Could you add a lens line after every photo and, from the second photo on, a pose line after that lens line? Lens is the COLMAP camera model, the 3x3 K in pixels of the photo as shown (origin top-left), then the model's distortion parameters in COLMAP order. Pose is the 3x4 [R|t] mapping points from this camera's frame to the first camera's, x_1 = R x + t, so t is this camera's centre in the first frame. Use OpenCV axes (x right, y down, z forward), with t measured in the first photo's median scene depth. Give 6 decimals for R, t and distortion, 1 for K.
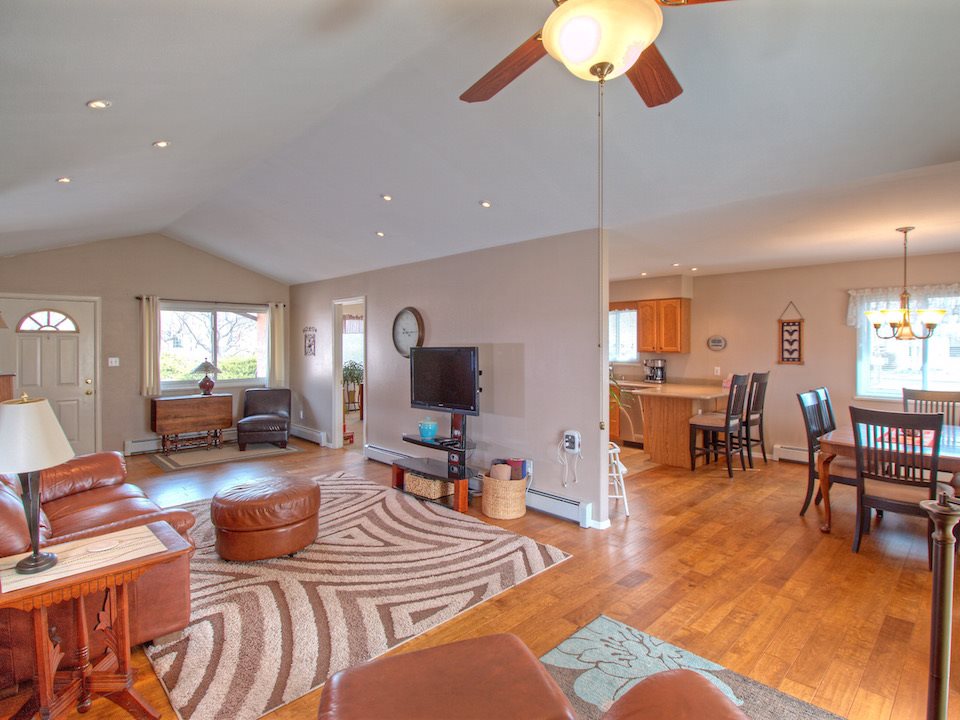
lens RADIAL K [[496.5, 0, 480.8], [0, 496.5, 344.7], [0, 0, 1]] dist [-0.004293, -0.001248]
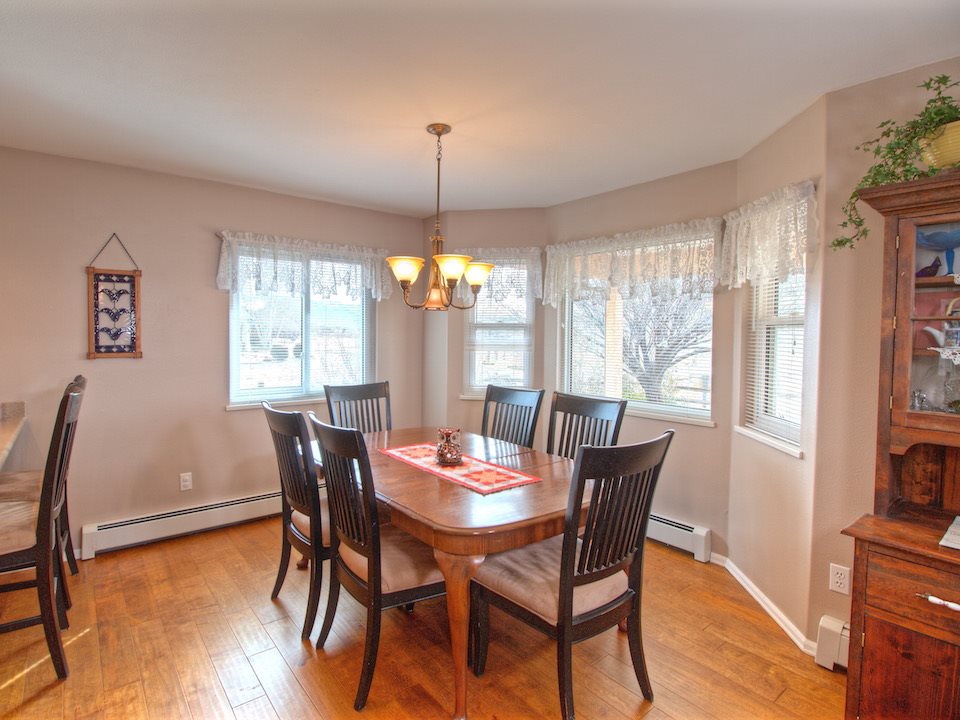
lens RADIAL K [[496.5, 0, 472.5], [0, 496.5, 343.5], [0, 0, 1]] dist [-0.004293, -0.001248]
pose [[0.114259, -0.028070, 0.993054, 0.179171], [-0.010768, 0.999507, 0.029491, 0.005870], [-0.993393, -0.014063, 0.113901, 0.621411]]
